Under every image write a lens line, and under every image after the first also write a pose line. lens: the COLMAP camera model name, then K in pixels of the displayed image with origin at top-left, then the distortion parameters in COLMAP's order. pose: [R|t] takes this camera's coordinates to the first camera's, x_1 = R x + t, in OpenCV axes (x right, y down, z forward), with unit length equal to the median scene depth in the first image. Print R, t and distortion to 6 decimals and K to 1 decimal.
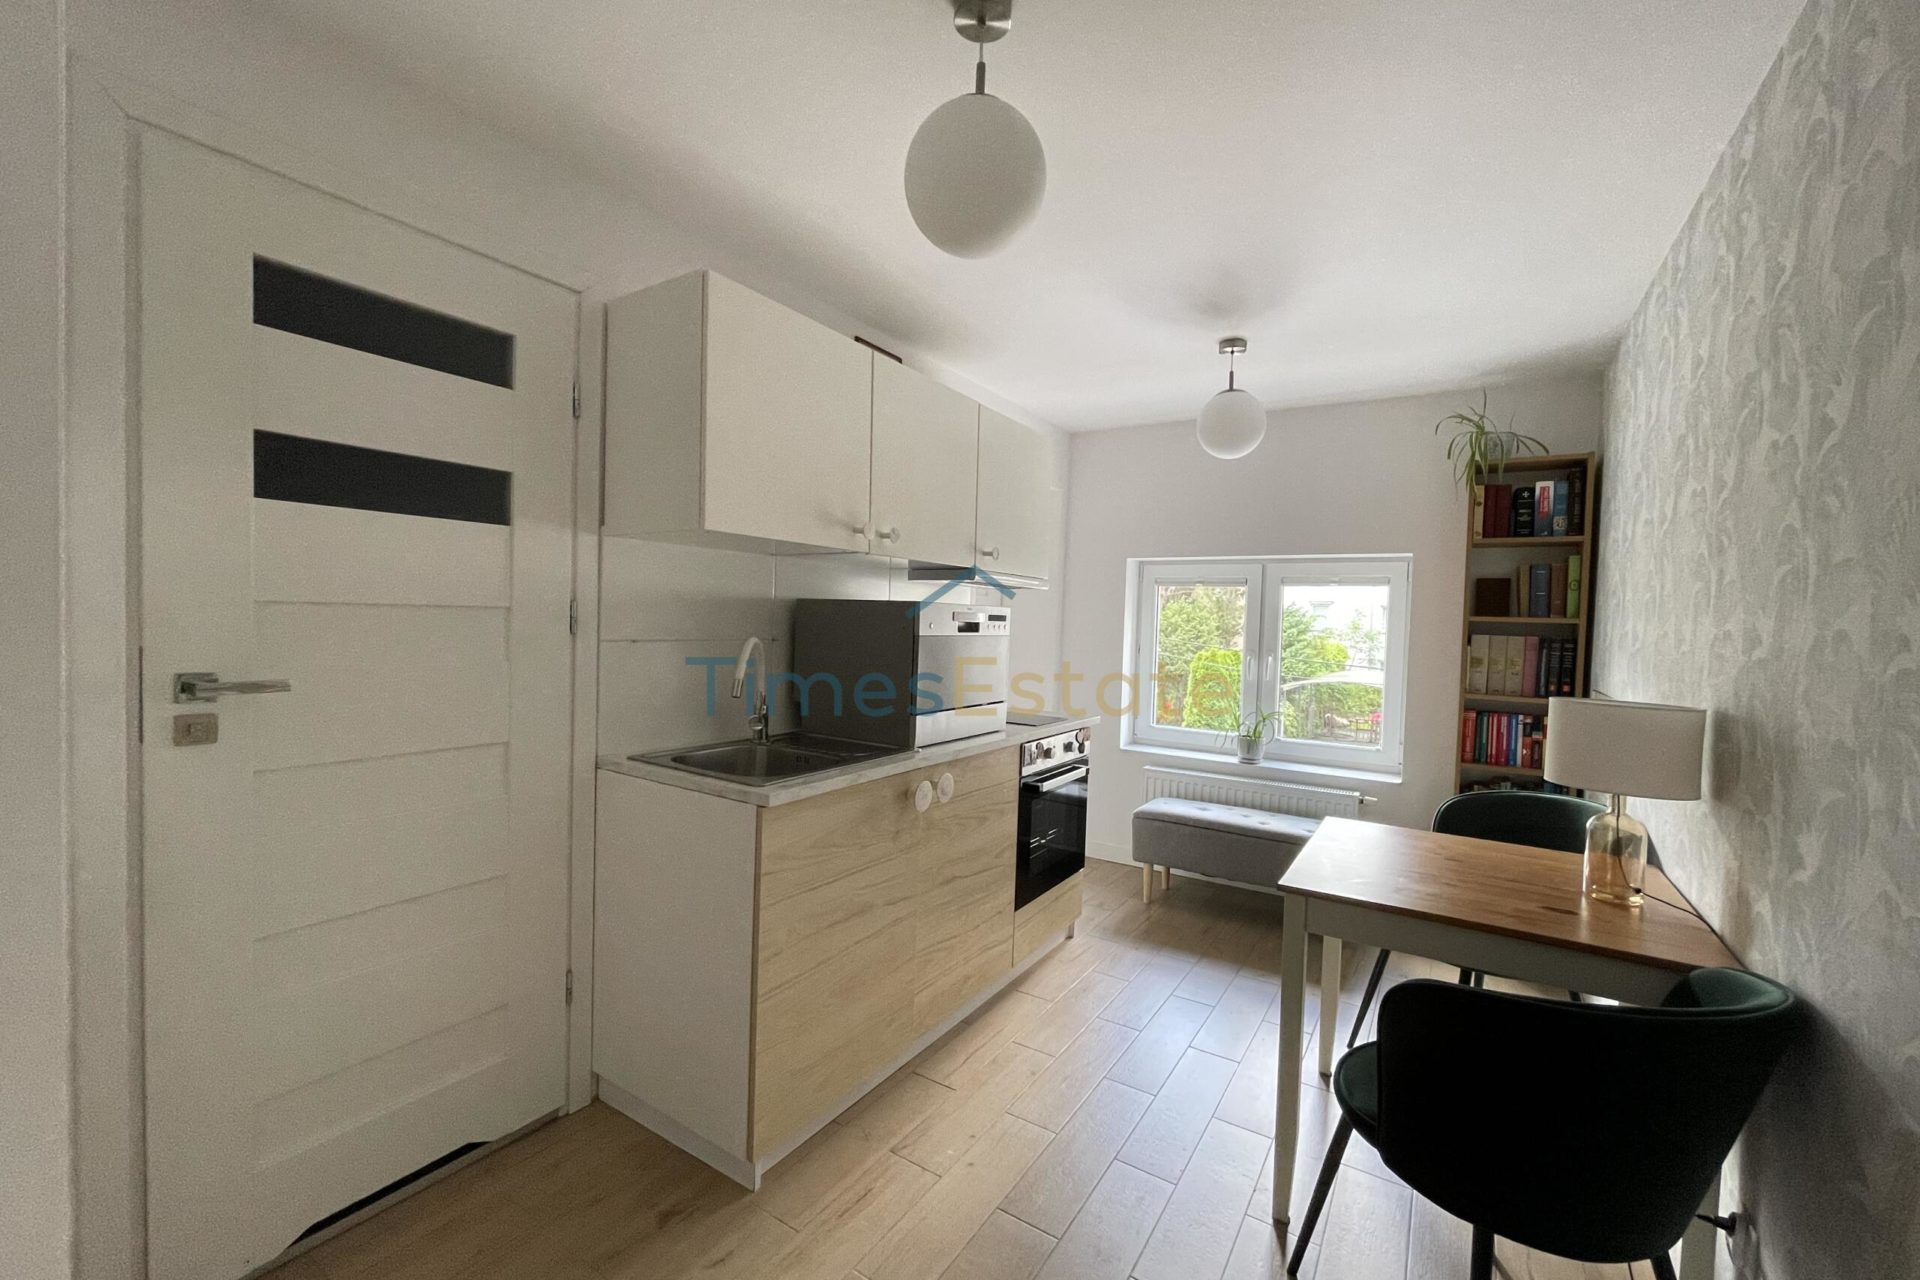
lens RADIAL K [[783.5, 0, 960.0], [0, 783.5, 640.0], [0, 0, 1]] dist [-0.000594, 0.000346]
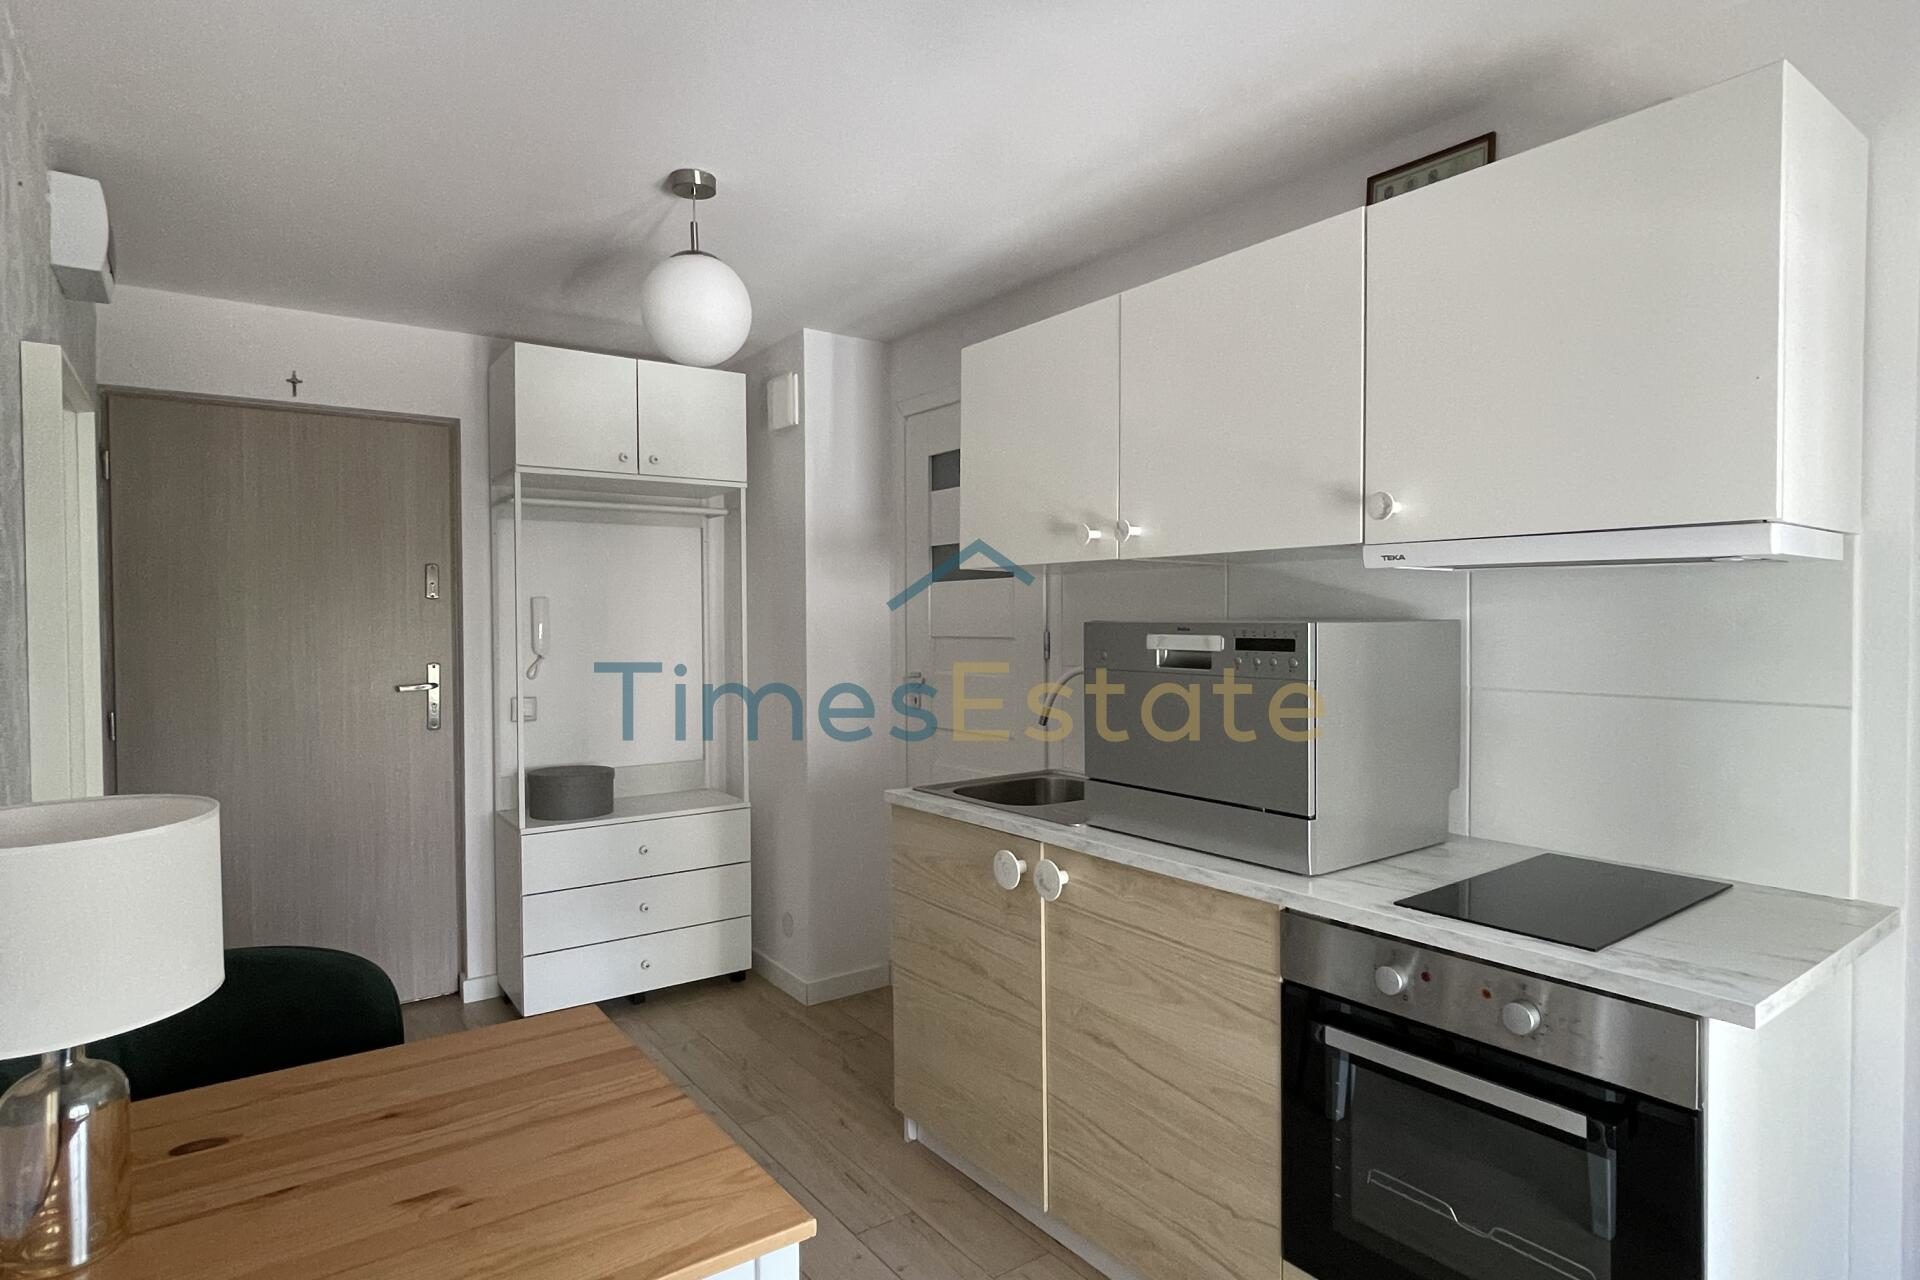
lens RADIAL K [[1037.2, 0, 960.0], [0, 1037.2, 640.0], [0, 0, 1]] dist [0.004478, -0.010213]
pose [[-0.361119, -0.019397, -0.932318, 0.989564], [-0.048907, 0.998802, -0.001837, -0.035219], [0.931237, 0.044933, -0.361635, 1.354797]]
